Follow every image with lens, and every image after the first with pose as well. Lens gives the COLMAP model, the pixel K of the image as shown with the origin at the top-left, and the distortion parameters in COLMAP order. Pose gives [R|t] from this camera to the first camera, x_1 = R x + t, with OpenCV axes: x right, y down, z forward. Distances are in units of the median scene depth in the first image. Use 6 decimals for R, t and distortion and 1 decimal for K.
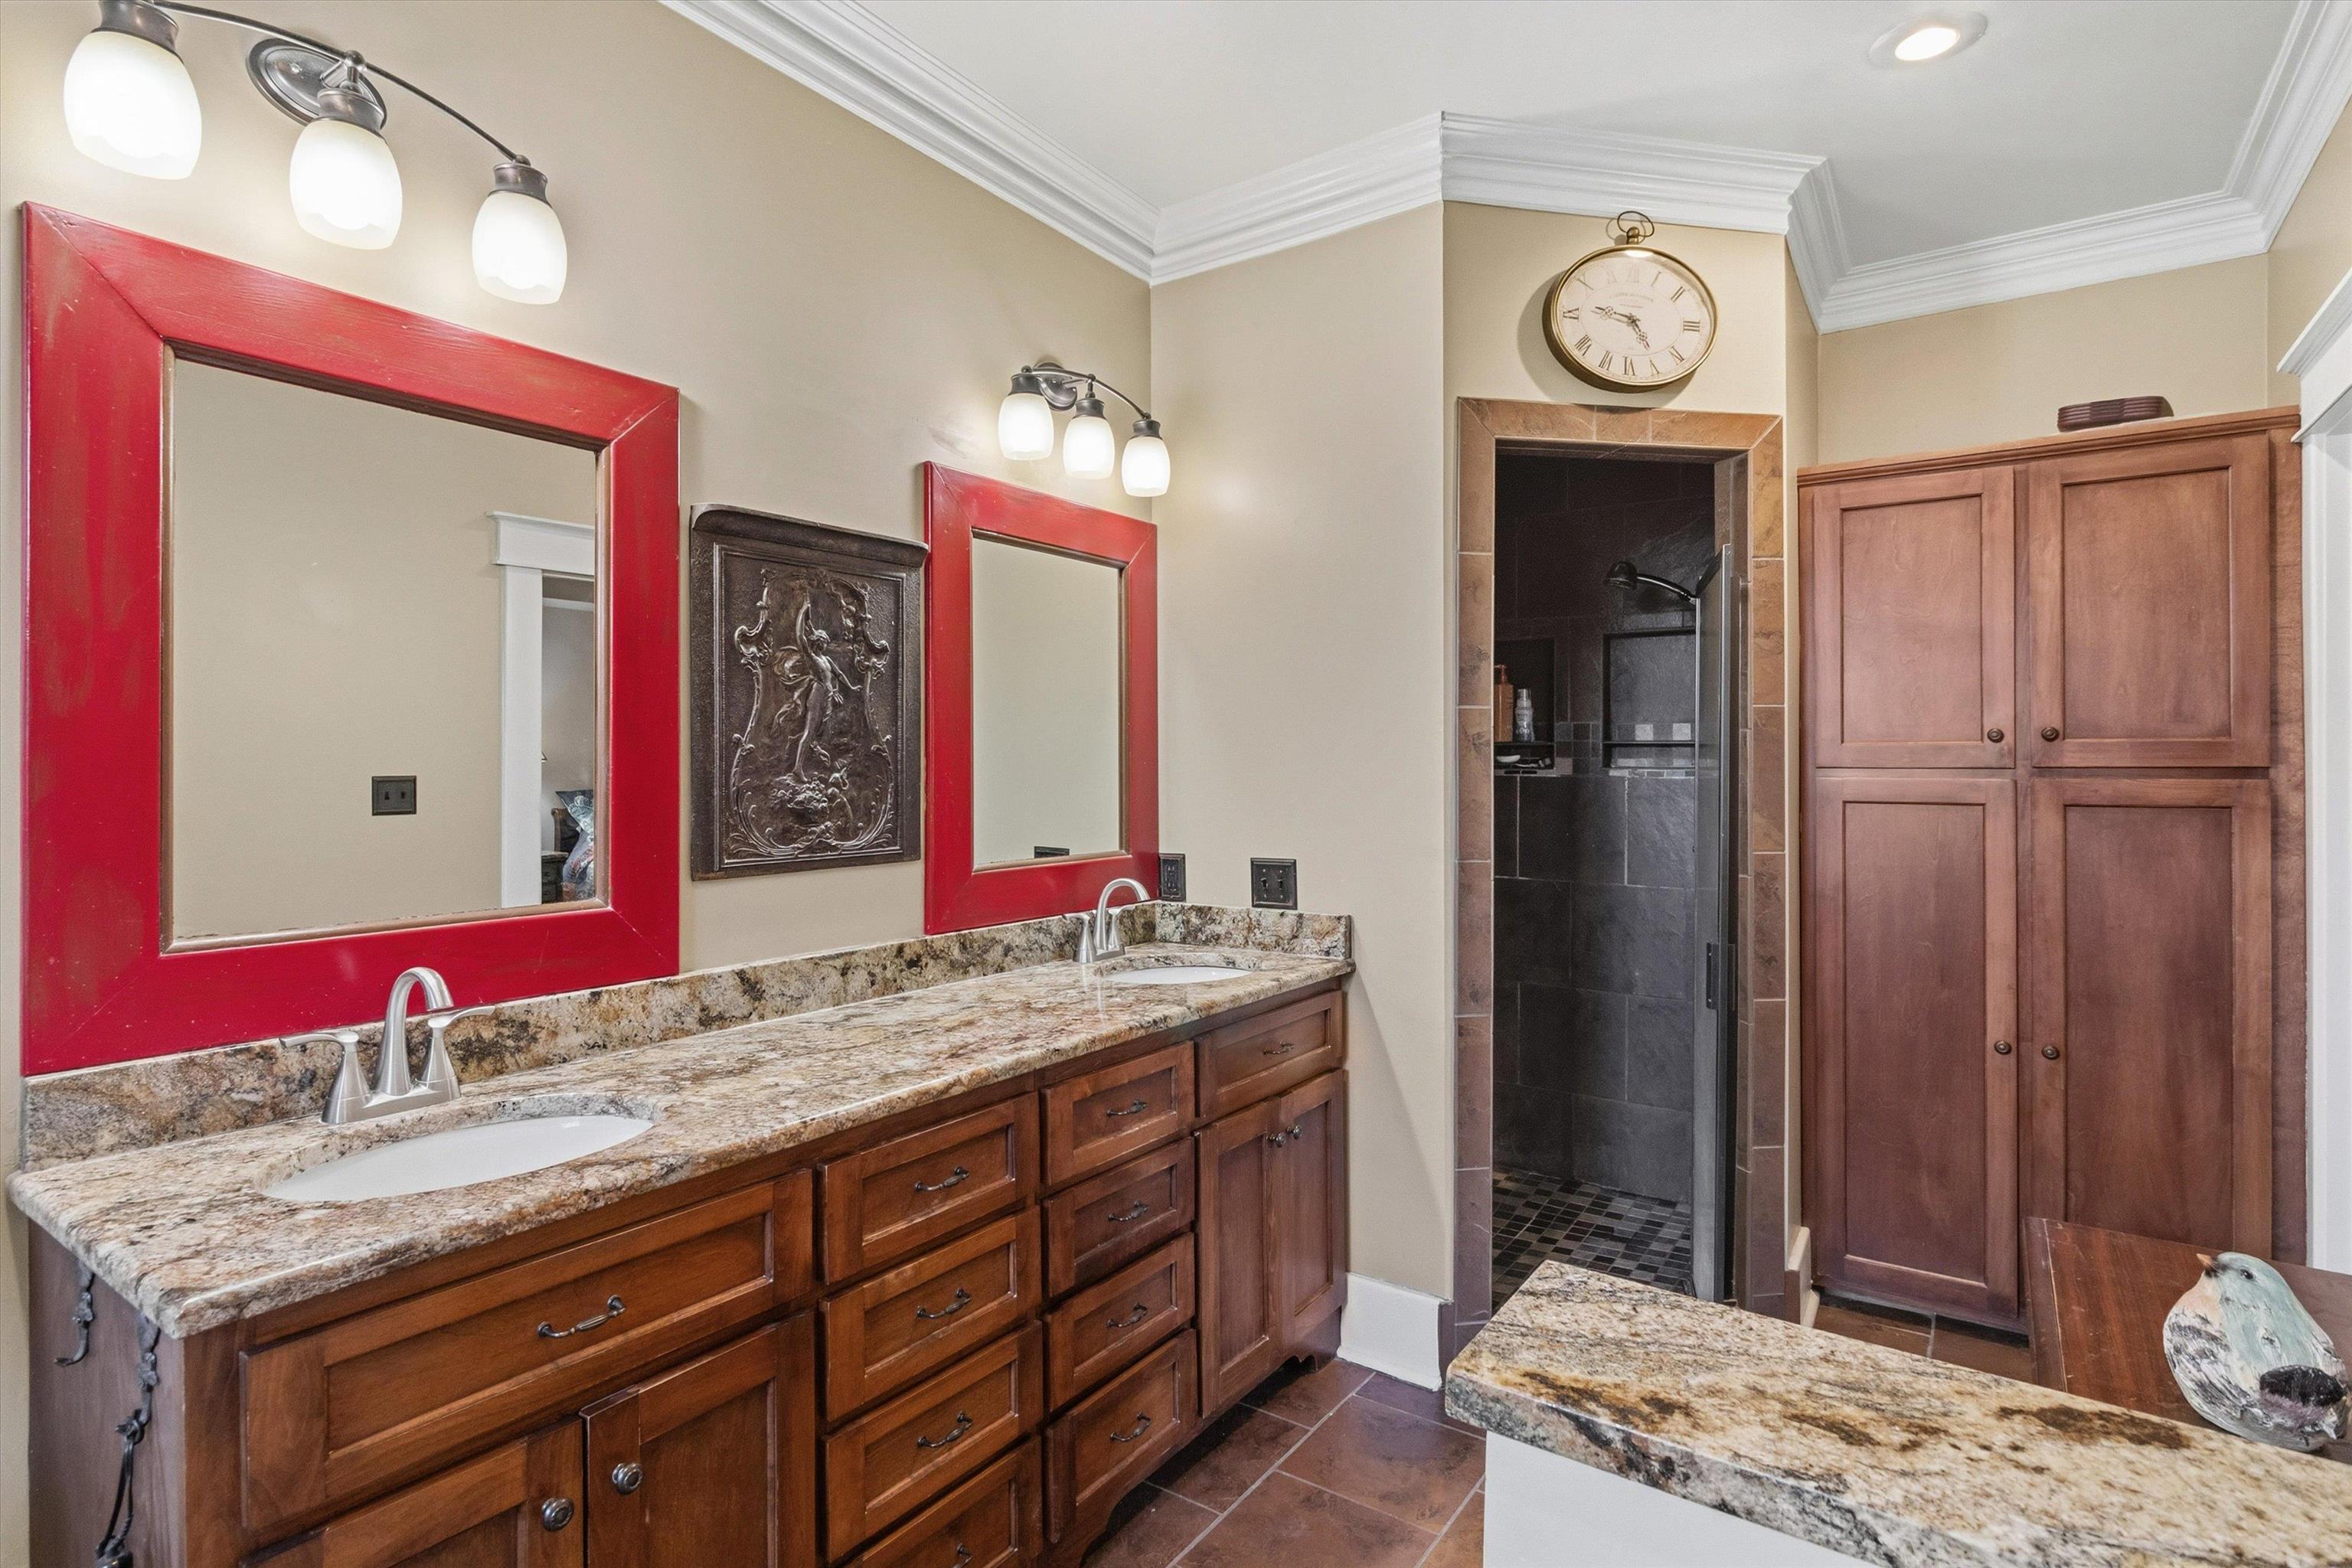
lens RADIAL K [[1157.3, 0, 1176.4], [0, 1157.3, 764.2], [0, 0, 1]] dist [0.002880, 0.000160]
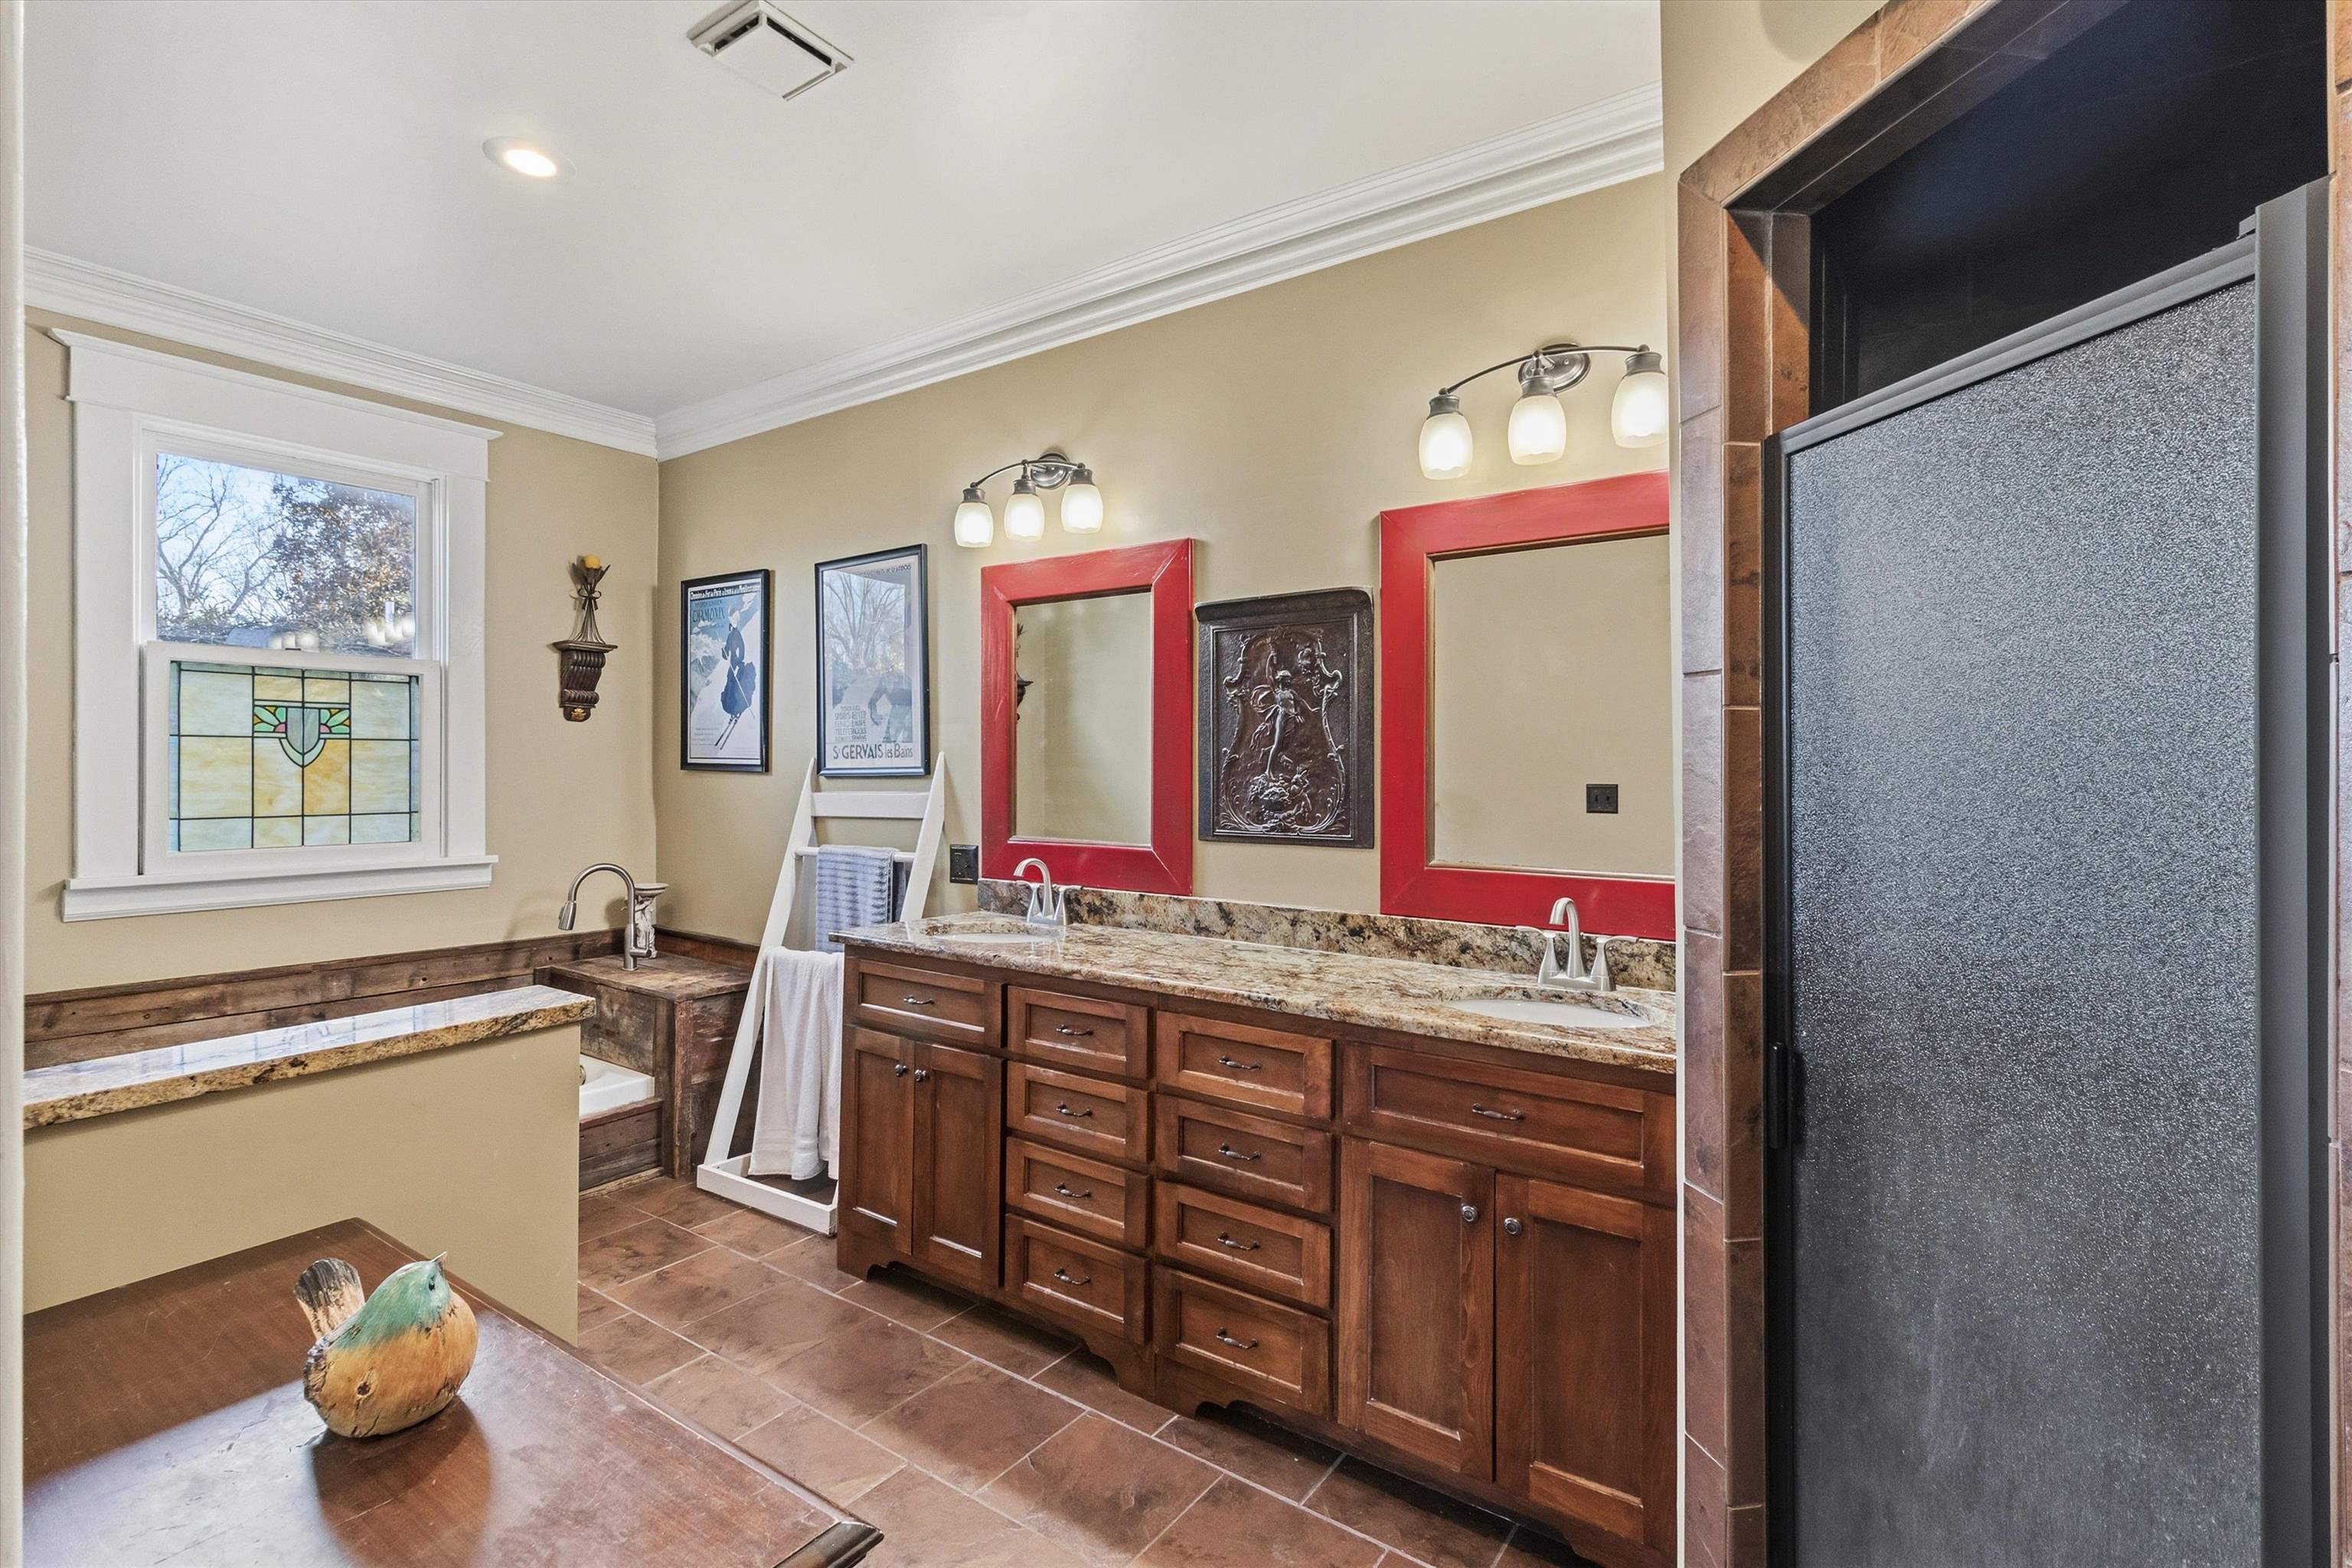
lens RADIAL K [[1085.6, 0, 1182.2], [0, 1085.6, 769.5], [0, 0, 1]] dist [0.004533, 0.000096]
pose [[0.005805, 0.001762, -0.999982, 0.986303], [-0.004466, 0.999989, 0.001736, 0.000079], [0.999973, 0.004455, 0.005813, 0.879807]]
